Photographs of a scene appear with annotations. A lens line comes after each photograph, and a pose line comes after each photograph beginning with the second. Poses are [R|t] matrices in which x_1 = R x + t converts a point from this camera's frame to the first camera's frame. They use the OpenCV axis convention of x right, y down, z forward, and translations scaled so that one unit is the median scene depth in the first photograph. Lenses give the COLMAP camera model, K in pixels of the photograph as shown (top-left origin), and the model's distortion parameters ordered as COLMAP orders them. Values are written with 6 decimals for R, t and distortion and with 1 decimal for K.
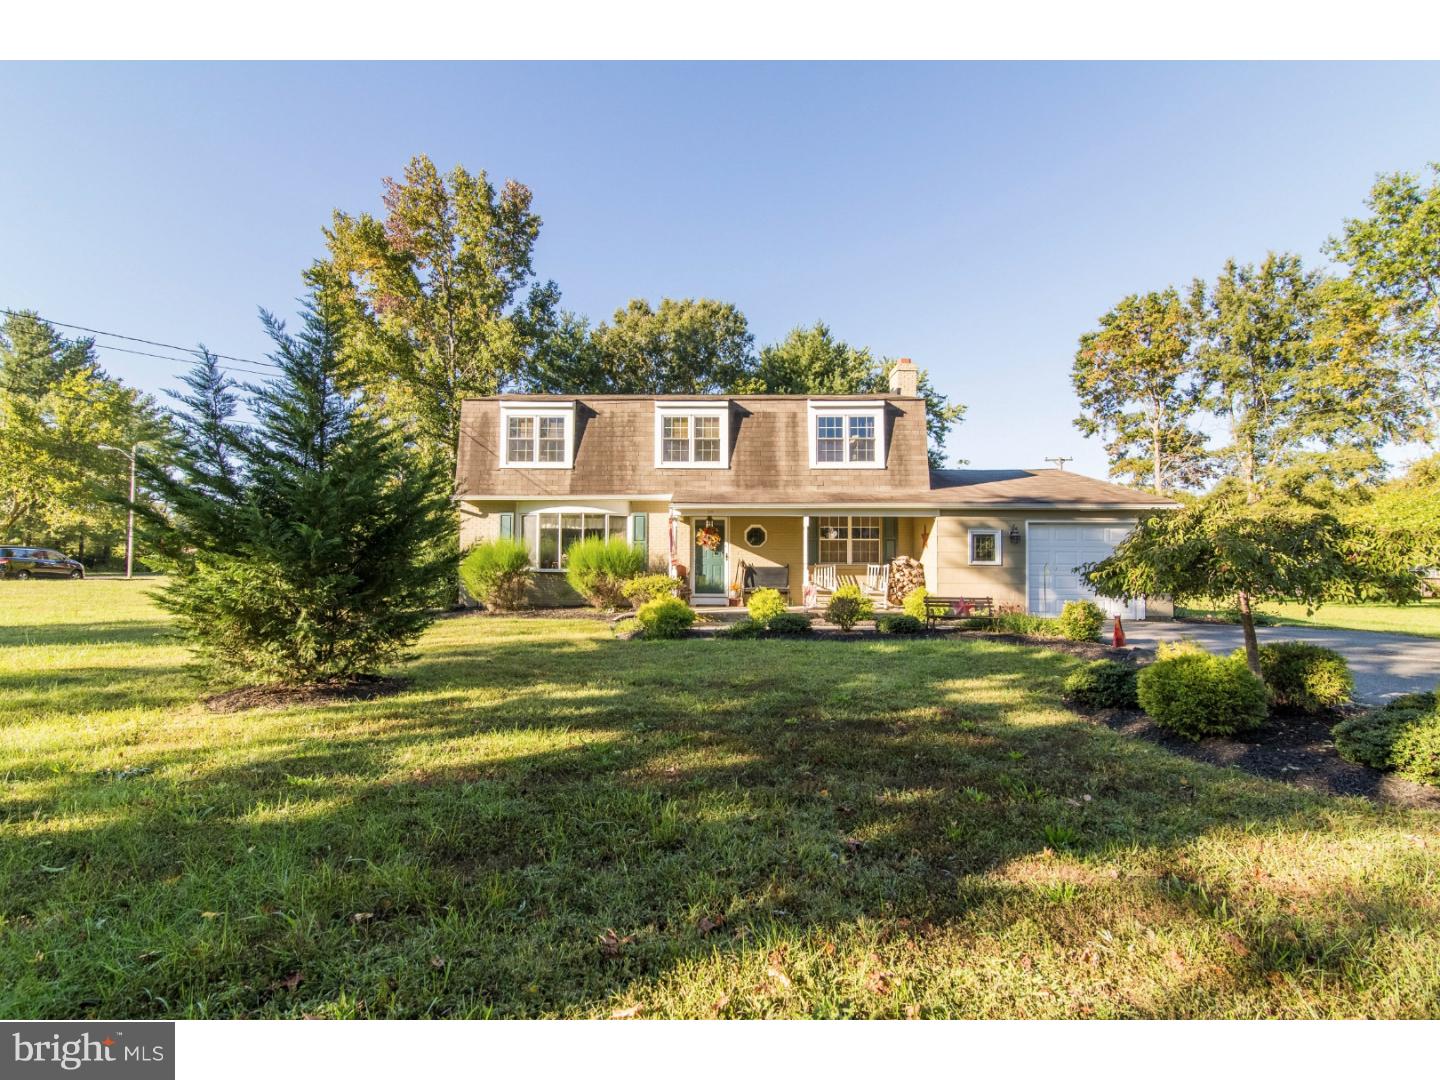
lens RADIAL K [[683.6, 0, 695.6], [0, 683.6, 542.4], [0, 0, 1]] dist [-0.001715, -0.001085]
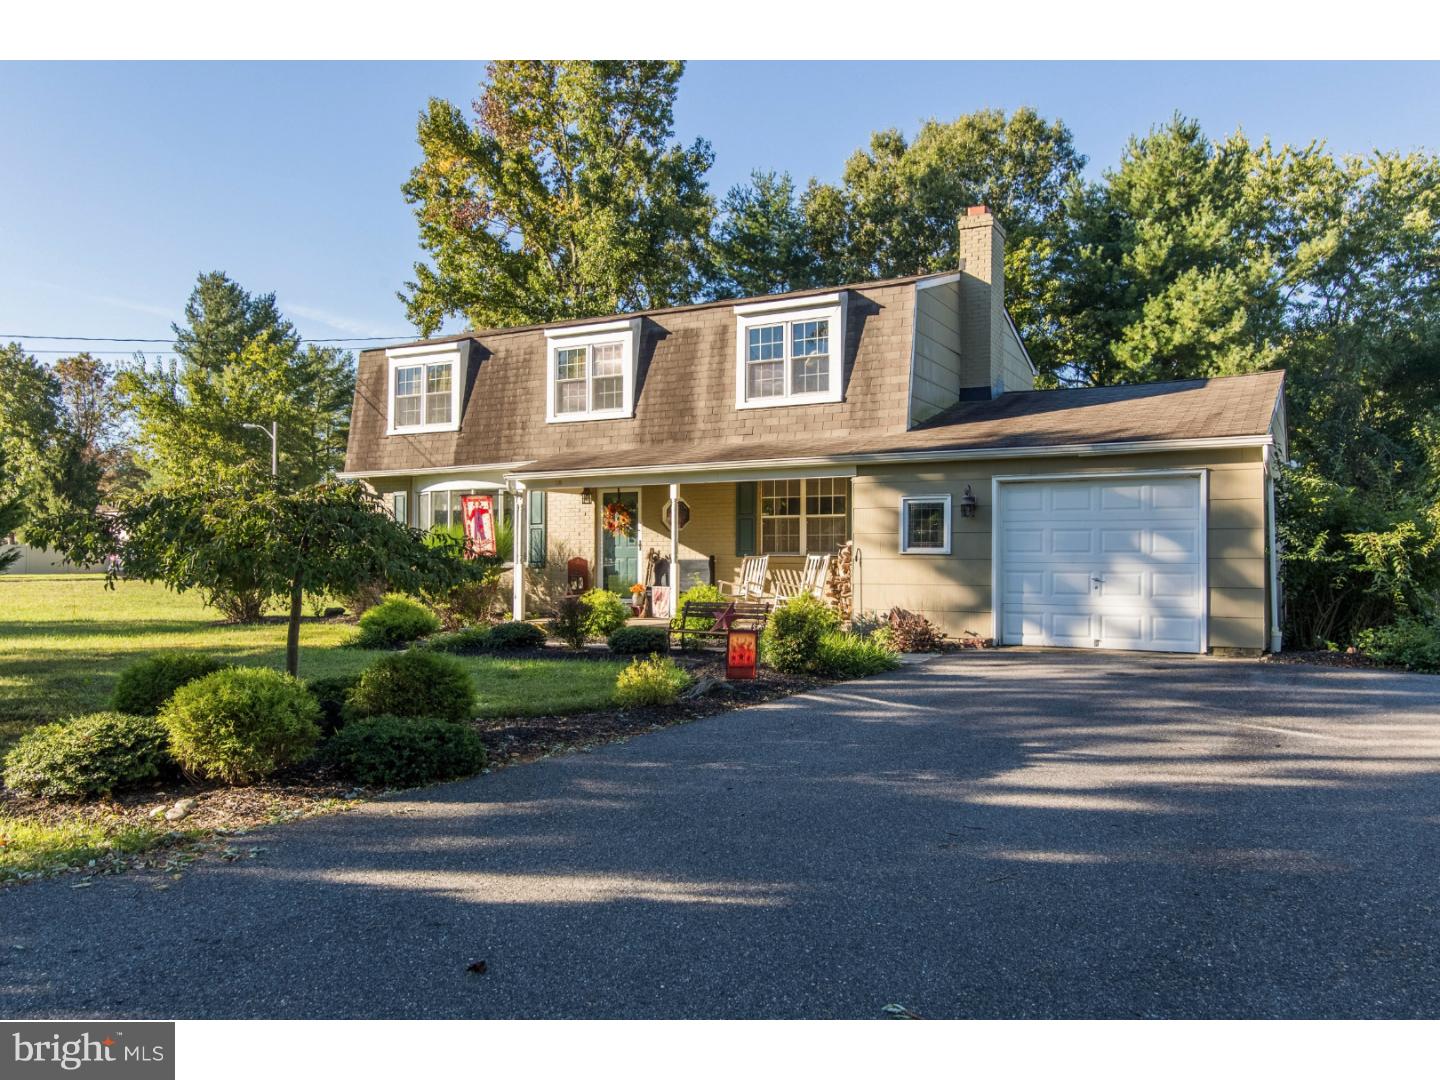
lens RADIAL K [[1138.3, 0, 720.0], [0, 1138.3, 540.0], [0, 0, 1]] dist [-0.006253, -0.003233]
pose [[0.881890, -0.013237, -0.471269, 0.660417], [0.020284, 0.999745, 0.009876, 0.006241], [0.471018, -0.018268, 0.881934, 0.025213]]
